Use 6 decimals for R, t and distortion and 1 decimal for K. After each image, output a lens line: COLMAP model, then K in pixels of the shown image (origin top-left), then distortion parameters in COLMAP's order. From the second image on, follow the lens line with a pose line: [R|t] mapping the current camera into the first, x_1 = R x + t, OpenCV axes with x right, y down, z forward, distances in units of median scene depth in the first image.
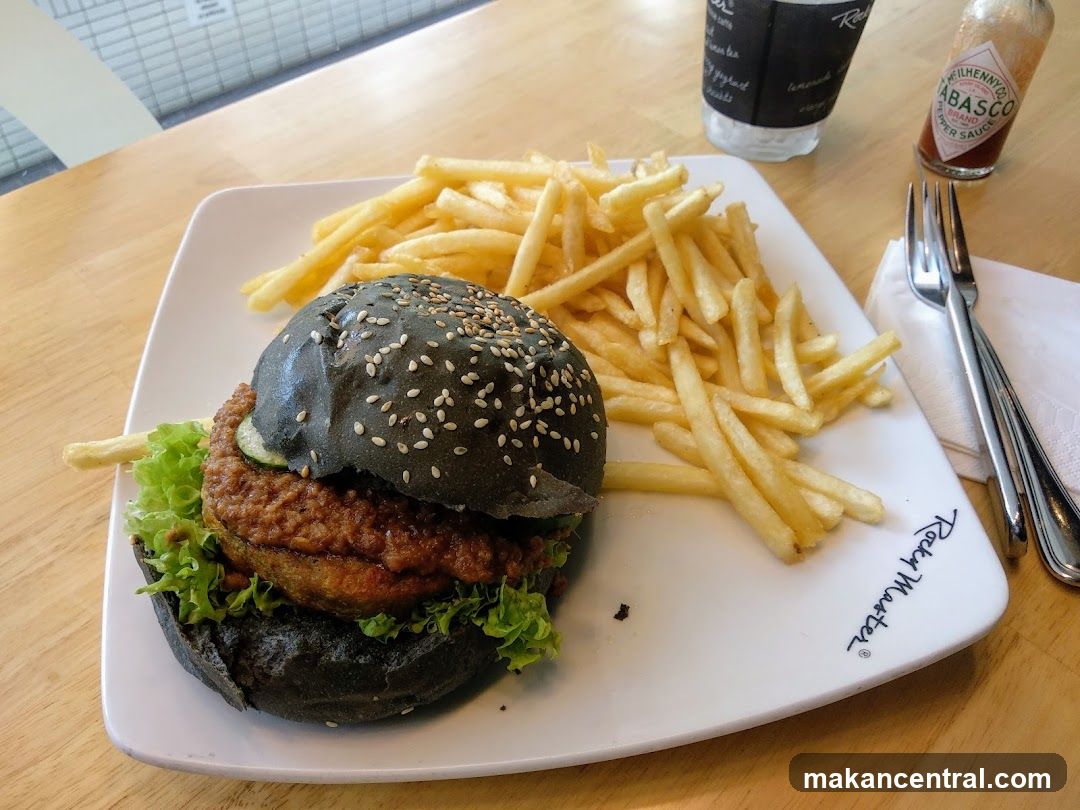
lens RADIAL K [[831.6, 0, 540.0], [0, 831.6, 405.0], [0, 0, 1]] dist [0.001741, -0.036510]
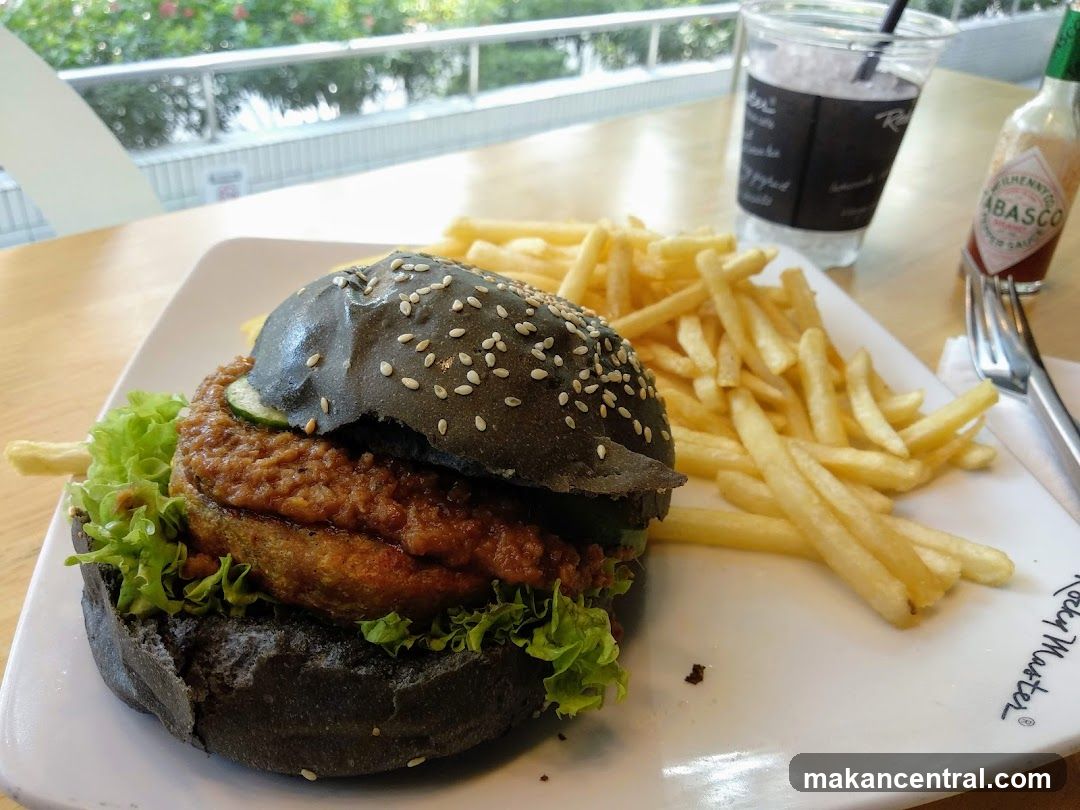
lens RADIAL K [[850.6, 0, 540.0], [0, 850.6, 405.0], [0, 0, 1]] dist [0.004723, -0.053815]
pose [[0.998819, 0.047322, 0.010981, -0.073802], [-0.042965, 0.966011, -0.254906, 0.246225], [-0.022670, 0.254134, 0.966903, 0.209101]]
